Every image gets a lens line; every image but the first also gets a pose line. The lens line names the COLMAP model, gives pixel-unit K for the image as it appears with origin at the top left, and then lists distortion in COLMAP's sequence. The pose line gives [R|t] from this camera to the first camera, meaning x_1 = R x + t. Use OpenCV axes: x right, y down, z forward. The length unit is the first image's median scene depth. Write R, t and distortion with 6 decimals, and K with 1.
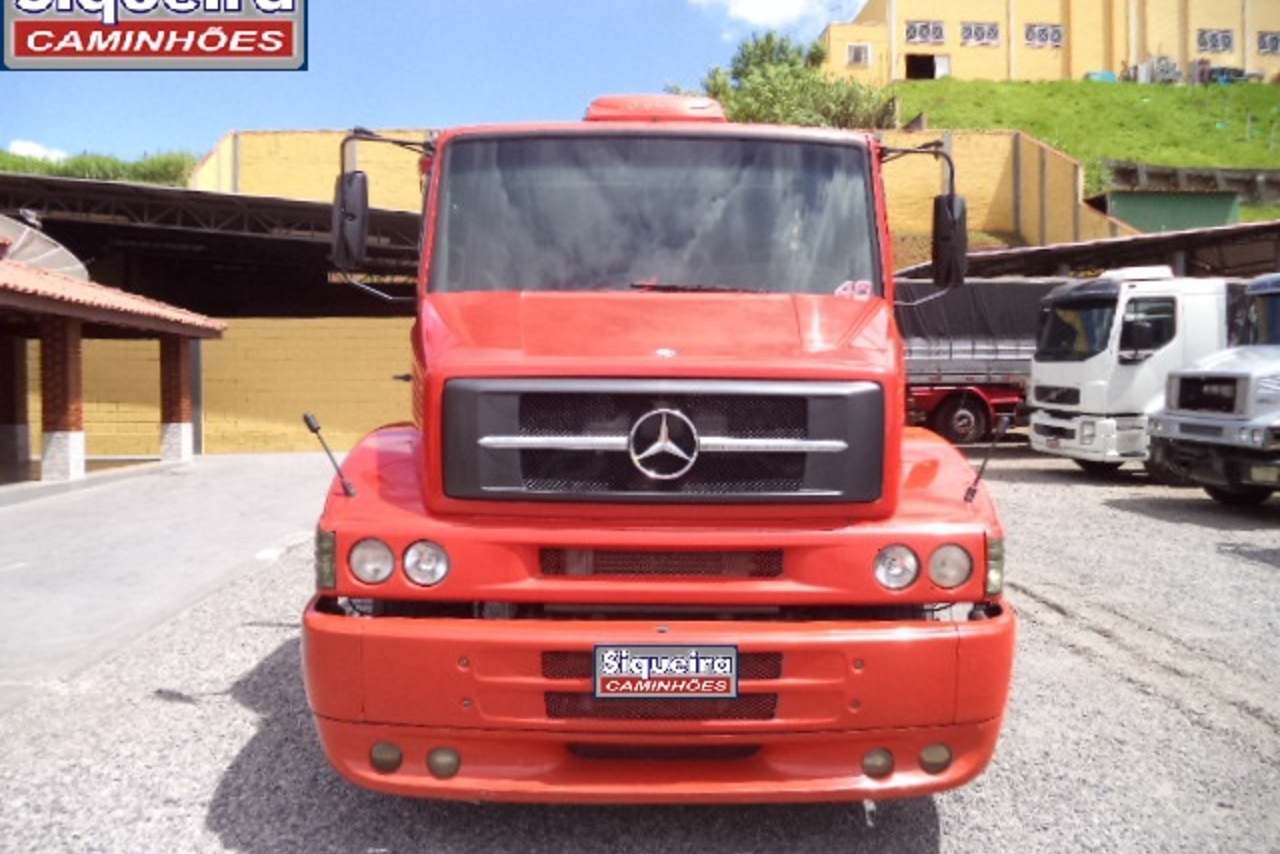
lens RADIAL K [[1013.6, 0, 634.8], [0, 1013.6, 431.2], [0, 0, 1]] dist [-0.036094, -0.001356]
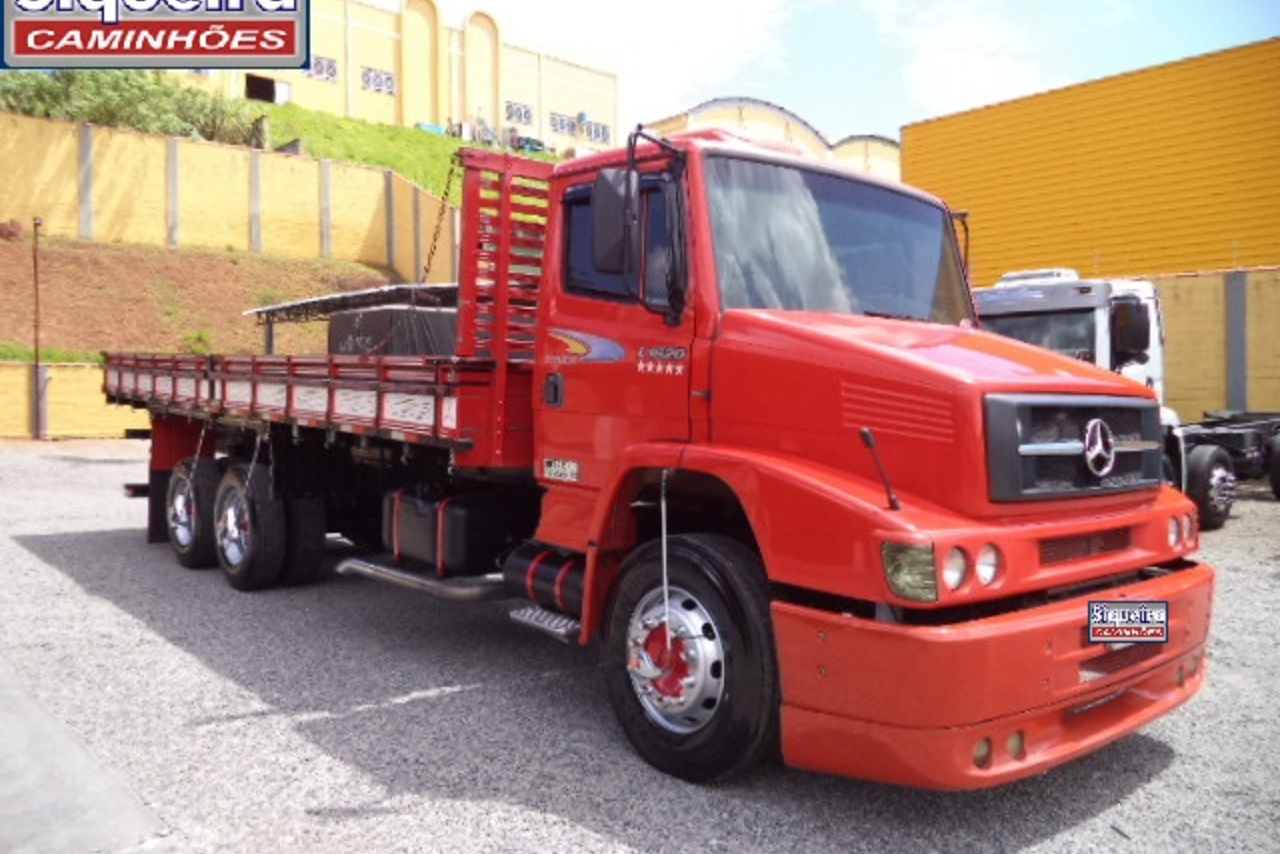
lens RADIAL K [[1016.3, 0, 633.8], [0, 1016.3, 420.5], [0, 0, 1]] dist [-0.031237, -0.006617]
pose [[0.776919, -0.007525, 0.629555, -0.836945], [0.031631, 0.999132, -0.027092, -0.003271], [-0.628805, 0.040962, 0.776483, 0.281226]]
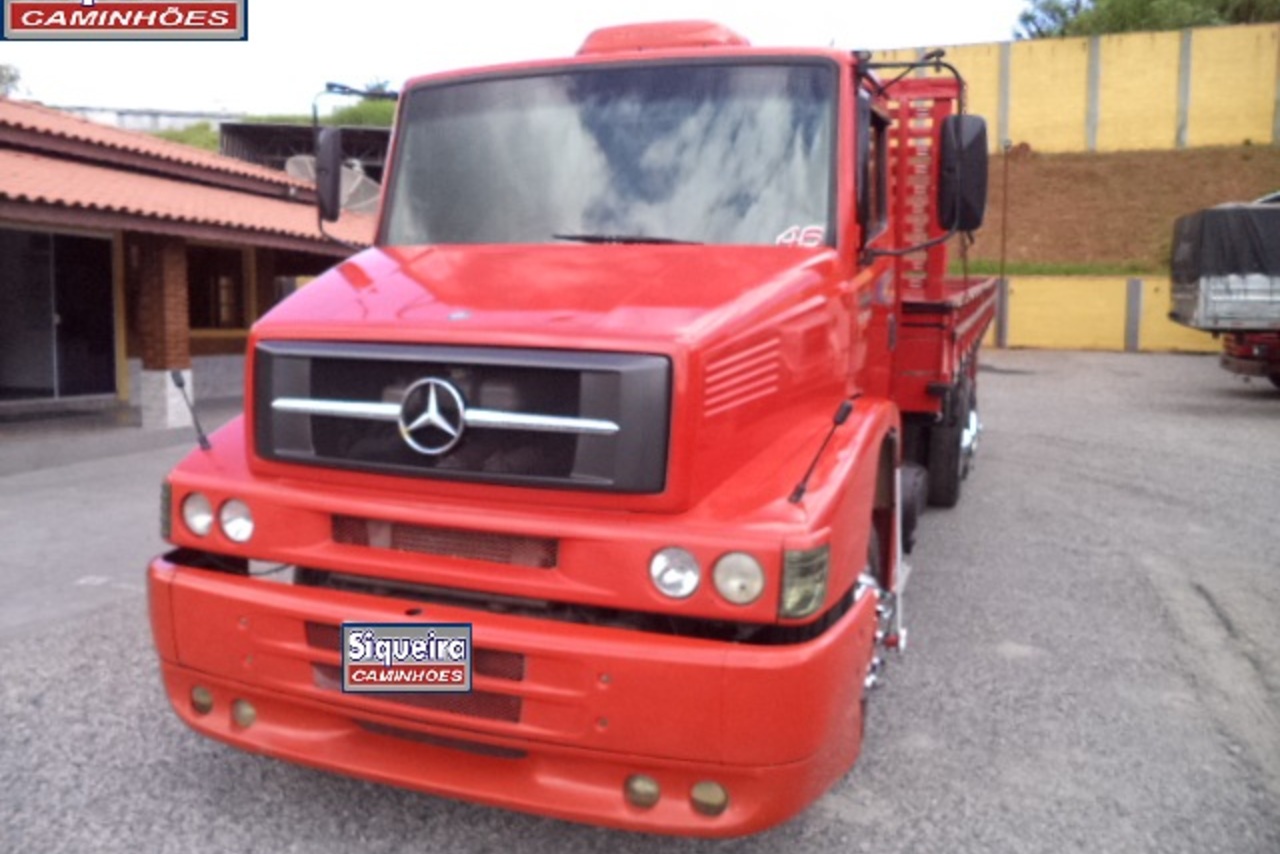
lens RADIAL K [[1016.3, 0, 633.8], [0, 1016.3, 420.5], [0, 0, 1]] dist [-0.031237, -0.006617]
pose [[0.932654, 0.049244, -0.357396, 0.377269], [-0.028797, 0.997641, 0.062313, -0.032583], [0.359622, -0.047825, 0.931872, 0.138570]]
